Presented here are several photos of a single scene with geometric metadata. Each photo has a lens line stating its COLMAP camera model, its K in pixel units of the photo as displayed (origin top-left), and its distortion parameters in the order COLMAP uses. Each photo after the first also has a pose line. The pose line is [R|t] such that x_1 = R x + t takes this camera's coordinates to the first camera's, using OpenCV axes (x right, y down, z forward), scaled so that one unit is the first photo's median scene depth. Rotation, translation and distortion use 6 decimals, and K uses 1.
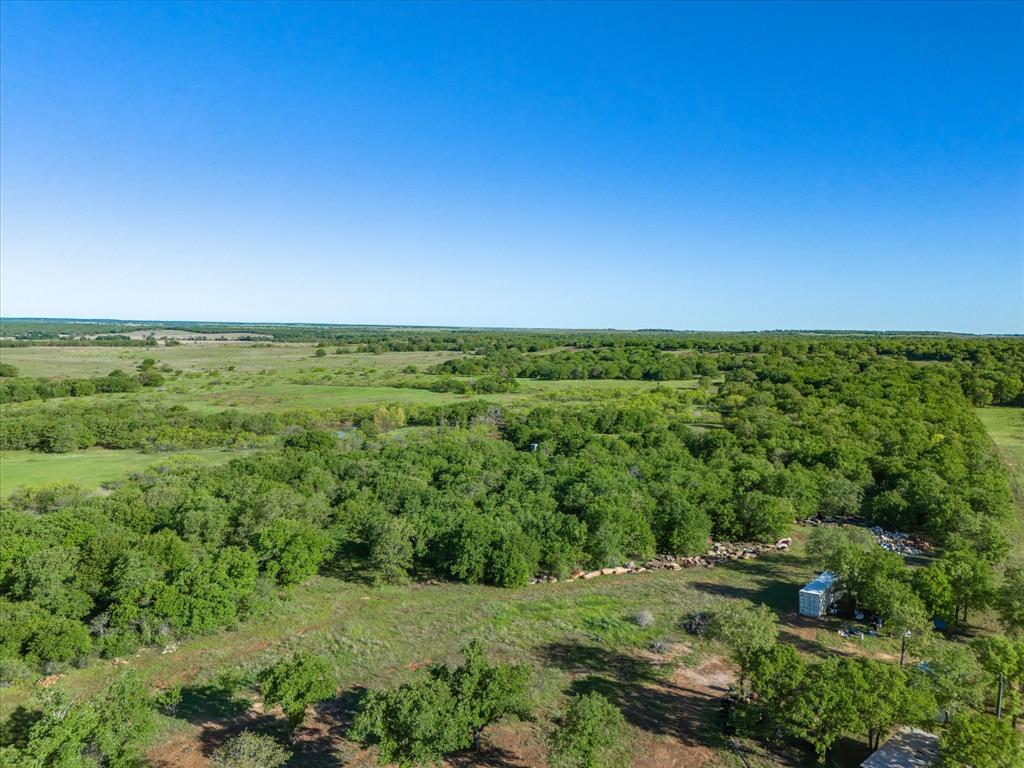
lens RADIAL K [[742.7, 0, 514.3], [0, 742.7, 385.4], [0, 0, 1]] dist [0.088030, -0.100416]
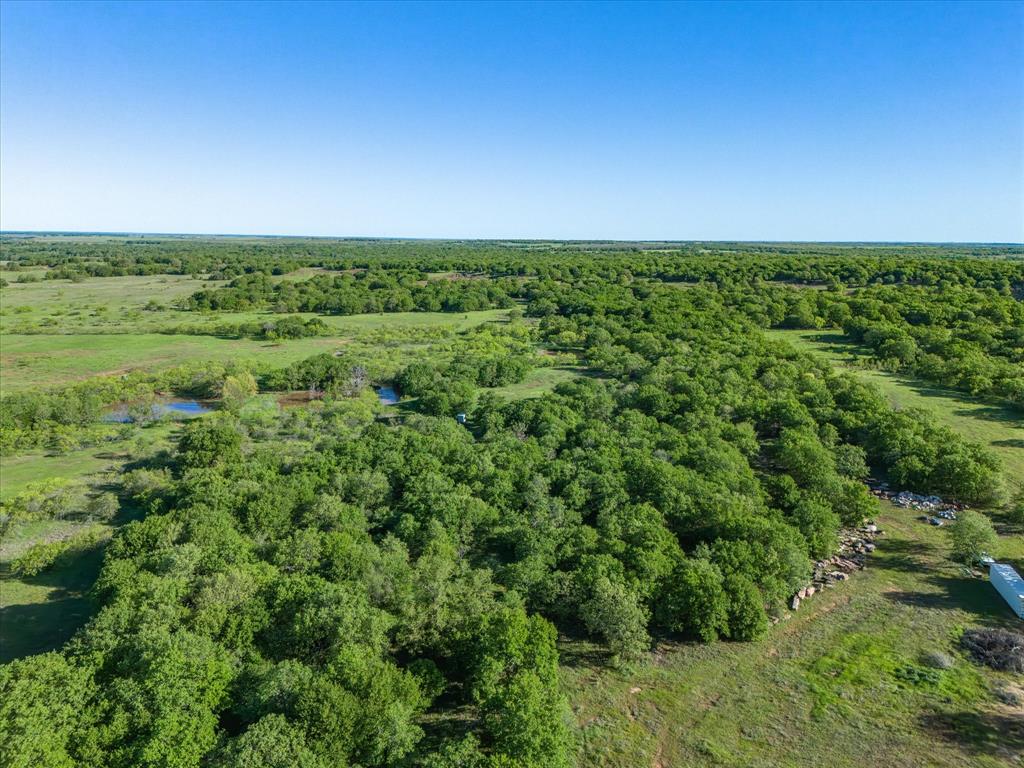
lens RADIAL K [[742.7, 0, 514.3], [0, 742.7, 385.4], [0, 0, 1]] dist [0.088030, -0.100416]
pose [[0.920231, -0.081811, 0.382729, -0.125535], [0.034293, 0.991002, 0.129380, -0.035471], [-0.389869, -0.105934, 0.914757, 0.061915]]
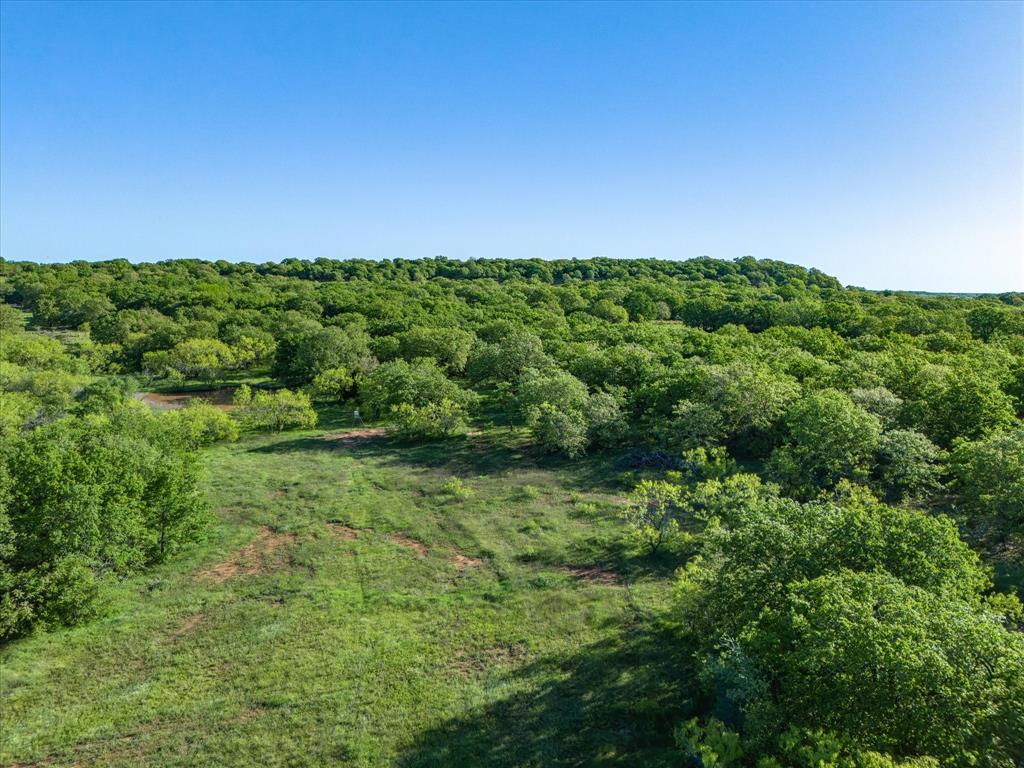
lens RADIAL K [[742.7, 0, 514.3], [0, 742.7, 385.4], [0, 0, 1]] dist [0.088030, -0.100416]
pose [[0.511283, -0.118855, 0.851154, 0.035215], [0.060883, 0.992912, 0.102078, 0.005083], [-0.857253, -0.000370, 0.514895, 0.489702]]
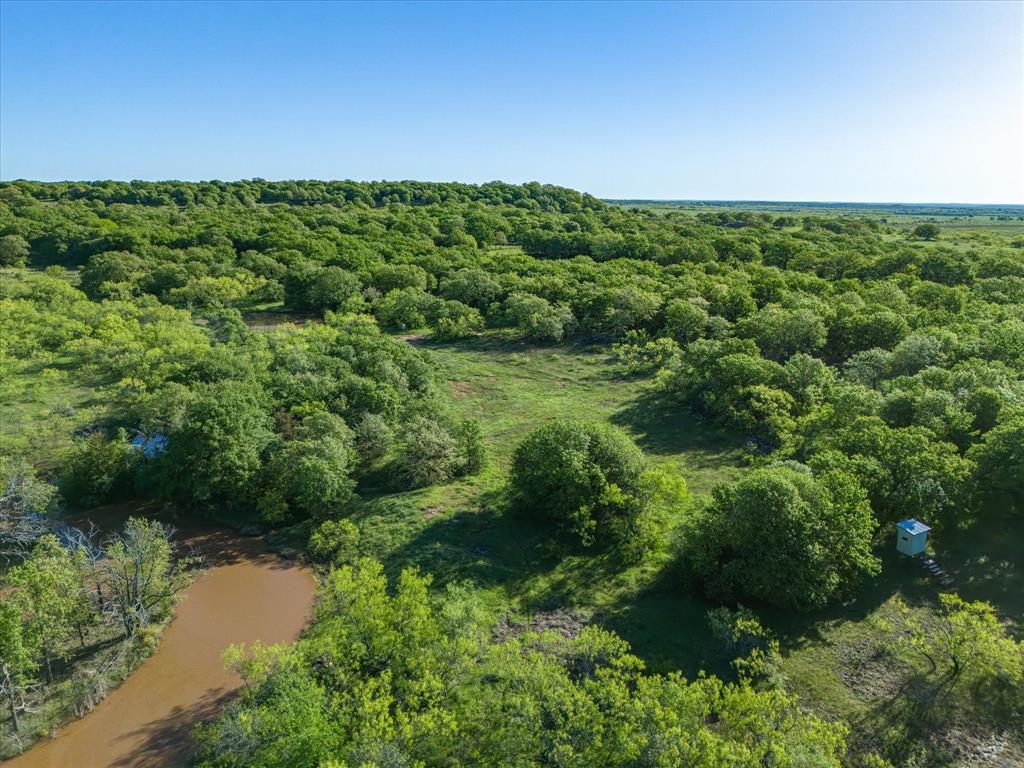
lens RADIAL K [[745.5, 0, 512.0], [0, 745.5, 384.0], [0, 0, 1]] dist [0.064165, -0.061707]
pose [[0.214461, -0.247427, 0.944874, -0.110816], [0.065294, 0.968850, 0.238886, -0.017781], [-0.974548, 0.010463, 0.223936, 0.510368]]
